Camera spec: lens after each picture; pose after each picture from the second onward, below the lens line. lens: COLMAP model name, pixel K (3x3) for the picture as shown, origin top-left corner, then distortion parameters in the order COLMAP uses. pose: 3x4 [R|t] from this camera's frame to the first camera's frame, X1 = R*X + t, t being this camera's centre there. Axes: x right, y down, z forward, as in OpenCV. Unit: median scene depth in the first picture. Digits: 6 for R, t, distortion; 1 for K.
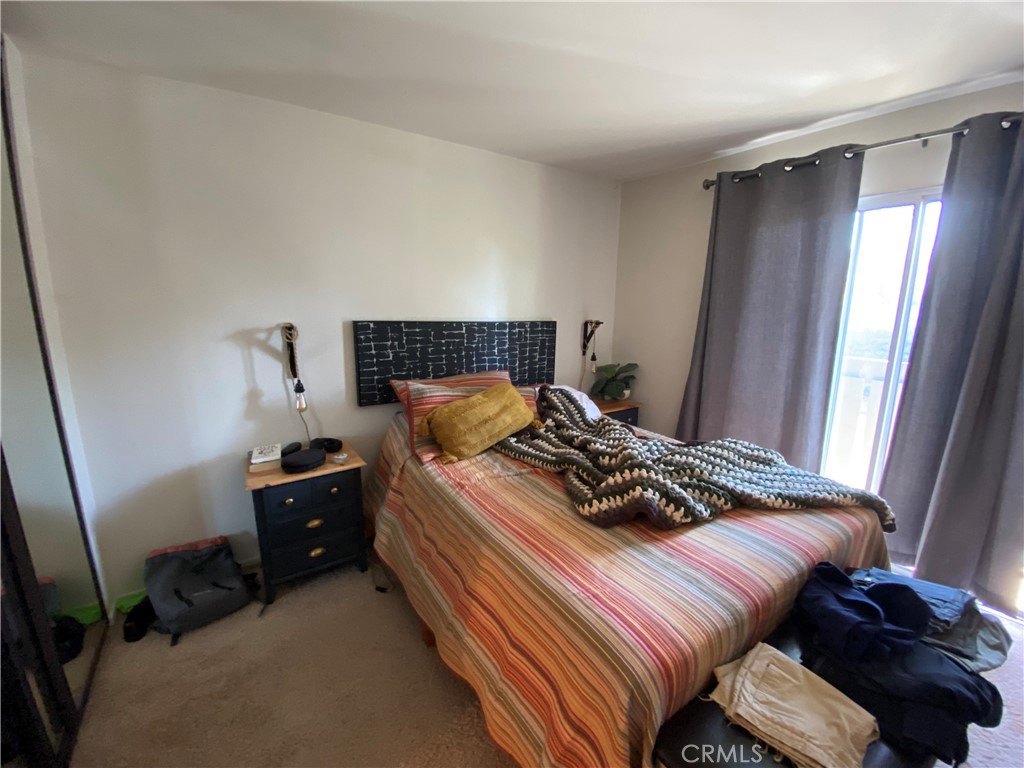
lens RADIAL K [[412.6, 0, 510.4], [0, 412.6, 382.1], [0, 0, 1]] dist [0.021109, -0.021237]
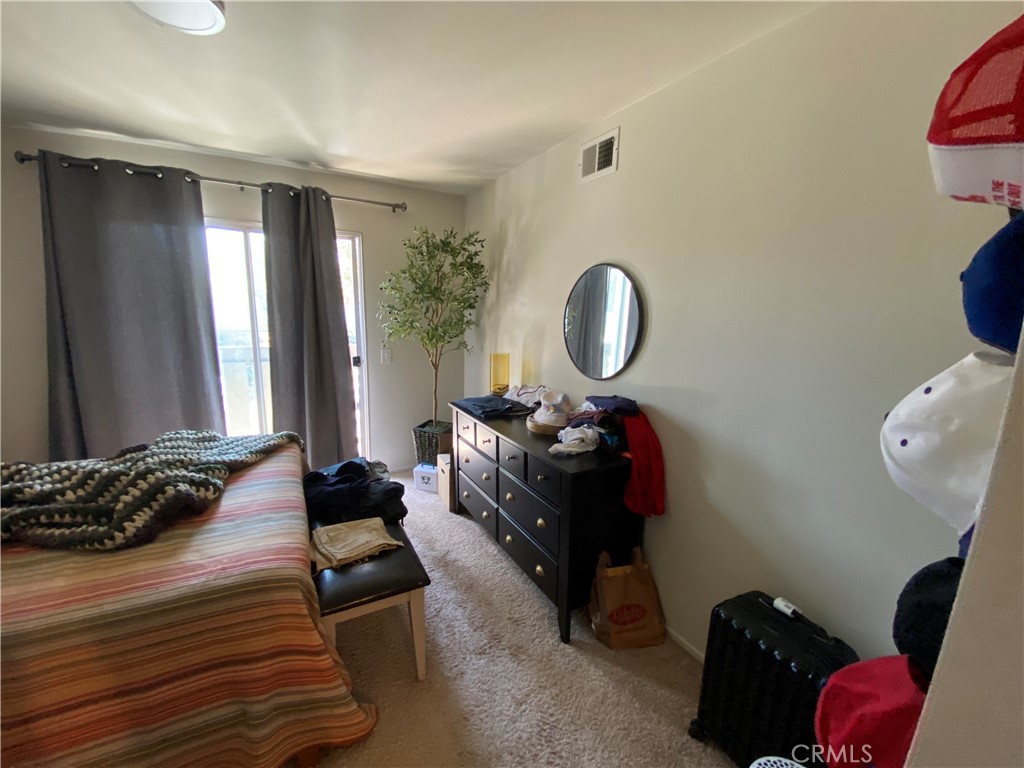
lens RADIAL K [[412.6, 0, 510.4], [0, 412.6, 382.1], [0, 0, 1]] dist [0.021109, -0.021237]
pose [[0.083774, -0.178198, 0.980422, -0.524925], [0.163132, 0.973060, 0.162920, -0.020123], [-0.983041, 0.146289, 0.110587, 0.033482]]
